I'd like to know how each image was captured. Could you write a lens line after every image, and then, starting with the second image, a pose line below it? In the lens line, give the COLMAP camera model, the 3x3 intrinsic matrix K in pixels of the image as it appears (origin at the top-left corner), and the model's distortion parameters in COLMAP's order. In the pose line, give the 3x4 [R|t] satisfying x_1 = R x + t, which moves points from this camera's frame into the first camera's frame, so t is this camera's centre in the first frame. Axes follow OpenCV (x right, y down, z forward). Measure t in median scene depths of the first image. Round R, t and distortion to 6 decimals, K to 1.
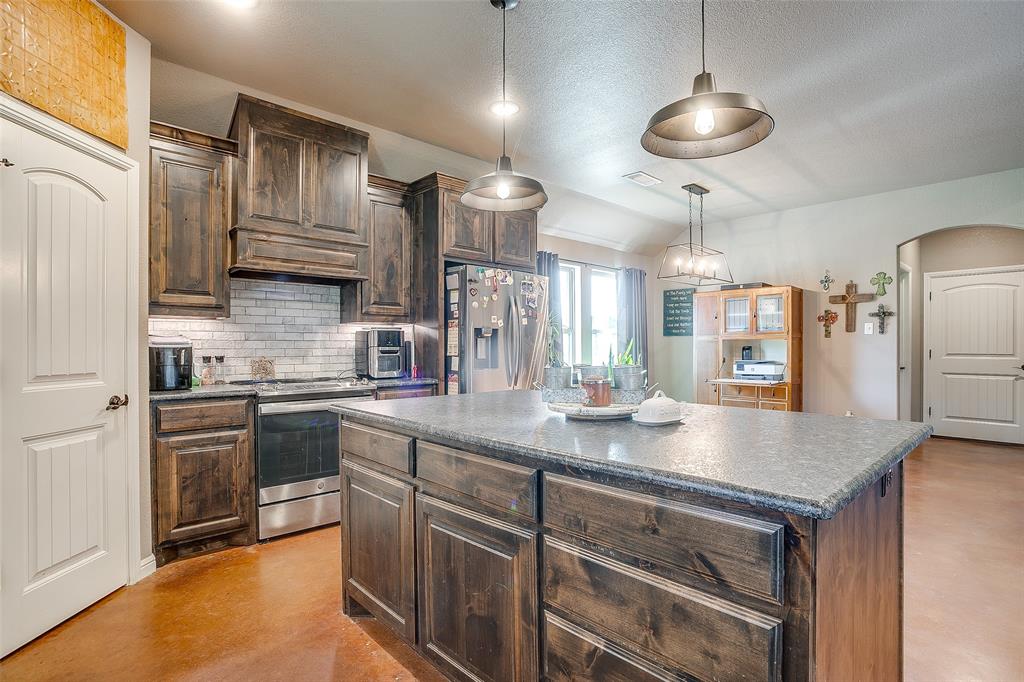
lens RADIAL K [[508.7, 0, 503.6], [0, 508.7, 347.9], [0, 0, 1]] dist [-0.057293, 0.029787]
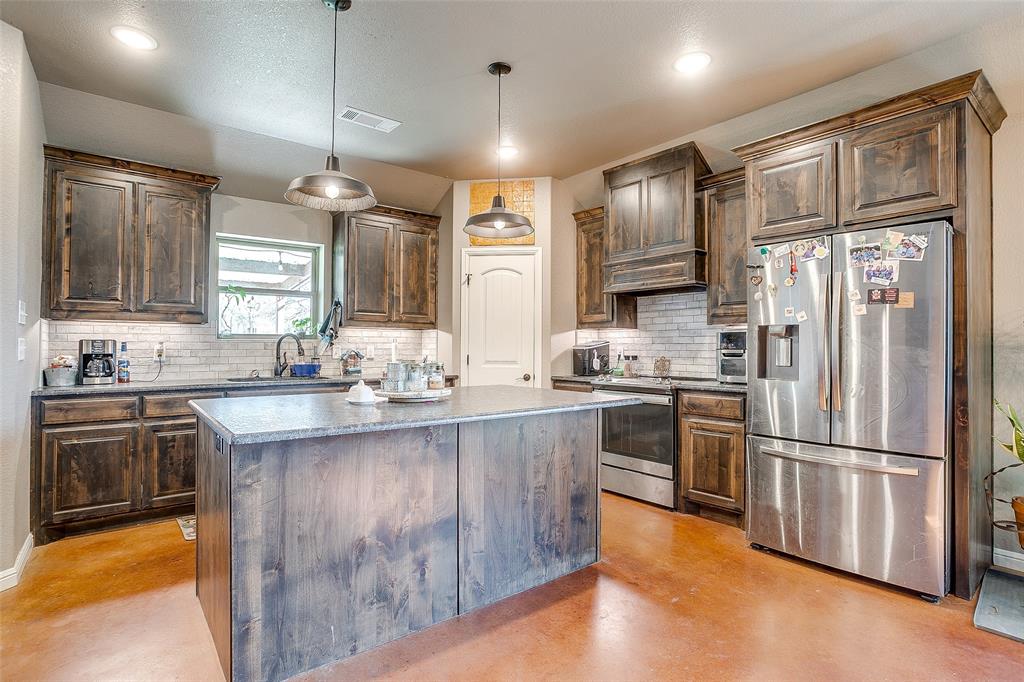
lens RADIAL K [[508.7, 0, 504.9], [0, 508.7, 340.4], [0, 0, 1]] dist [-0.057293, 0.029787]
pose [[-0.091527, -0.012971, -0.995718, 0.795003], [-0.006280, 0.999903, -0.012448, -0.005144], [0.995783, 0.005114, -0.091599, 0.725902]]
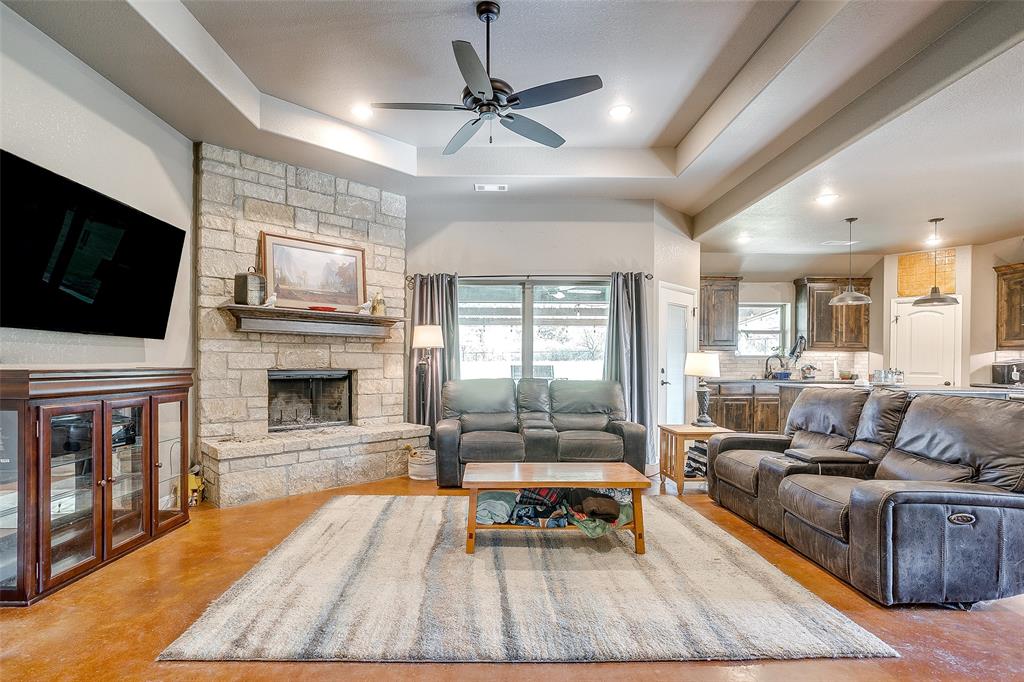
lens RADIAL K [[502.7, 0, 481.0], [0, 502.7, 364.6], [0, 0, 1]] dist [-0.052644, 0.024551]
pose [[-0.699287, 0.000880, -0.714841, 2.075755], [-0.008714, 0.999914, 0.009756, -0.002026], [0.714788, 0.013052, -0.699219, 0.693999]]
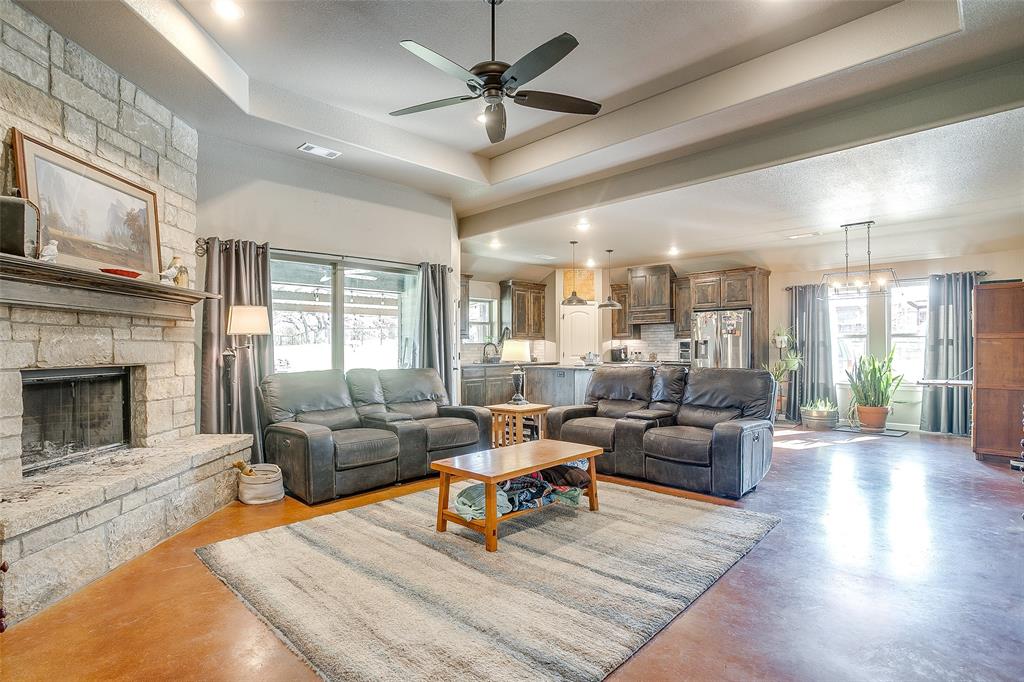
lens RADIAL K [[508.7, 0, 504.1], [0, 508.7, 345.7], [0, 0, 1]] dist [-0.057293, 0.029787]
pose [[0.023651, -0.006188, -0.999701, 2.298848], [0.000865, 0.999981, -0.006169, -0.002347], [0.999720, -0.000719, 0.023656, 0.108597]]
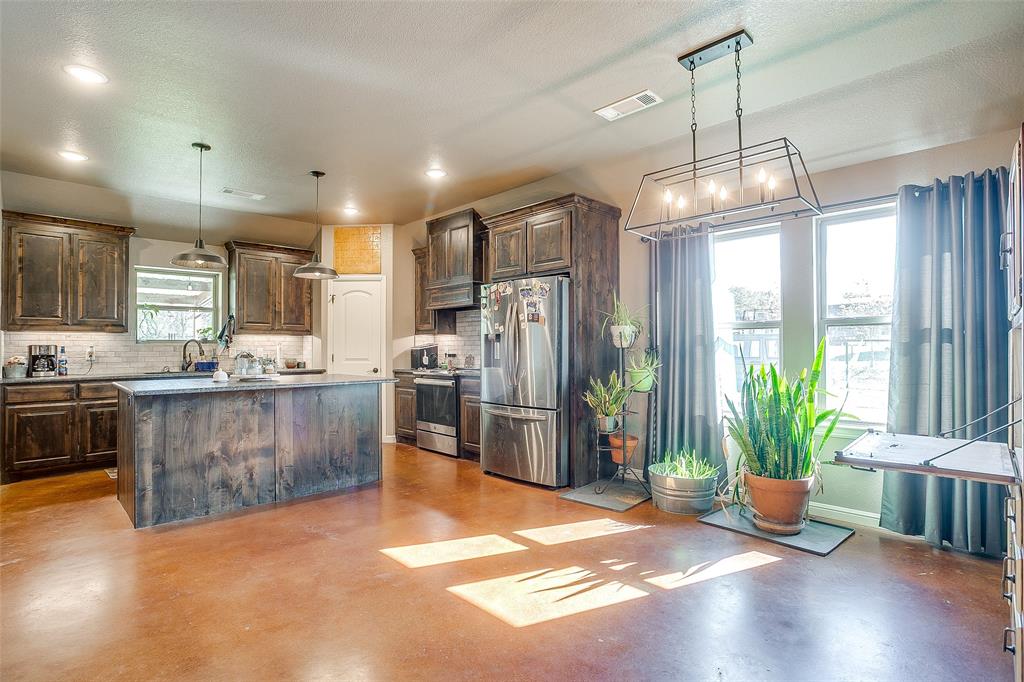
lens RADIAL K [[508.7, 0, 506.2], [0, 508.7, 342.9], [0, 0, 1]] dist [-0.057293, 0.029787]
pose [[0.010042, -0.010450, -0.999895, 1.277996], [-0.000178, 0.999945, -0.010452, -0.005280], [0.999950, 0.000283, 0.010040, 1.105915]]
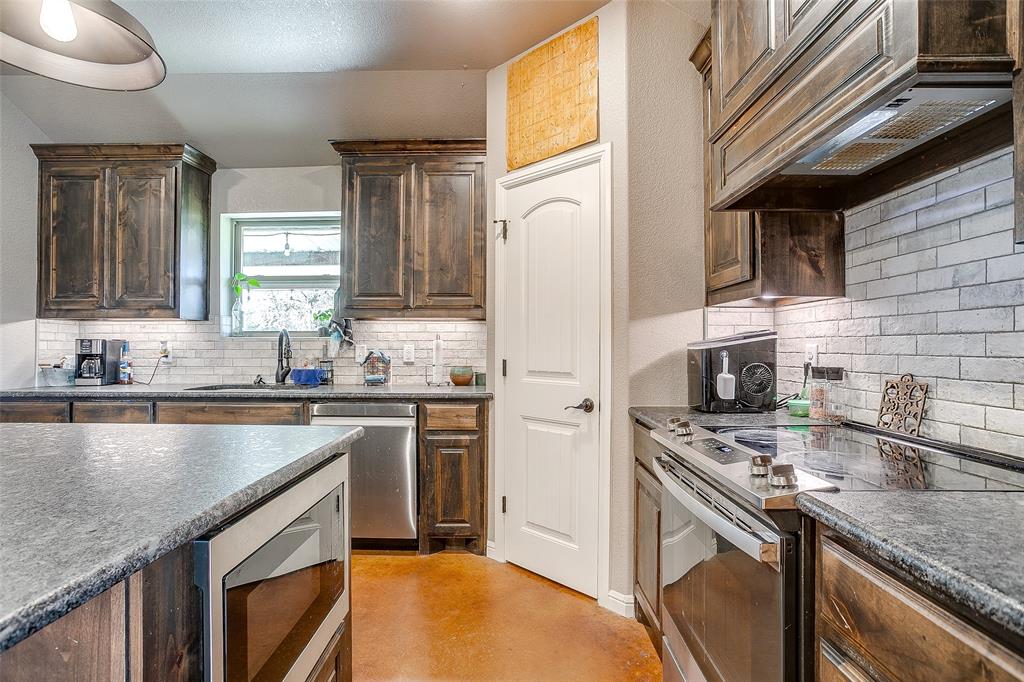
lens RADIAL K [[508.7, 0, 497.9], [0, 508.7, 342.8], [0, 0, 1]] dist [-0.057293, 0.029787]
pose [[-0.697772, -0.006158, -0.716293, 0.037953], [-0.003582, 0.999981, -0.005108, -0.004797], [0.716311, -0.000998, -0.697781, 1.040351]]
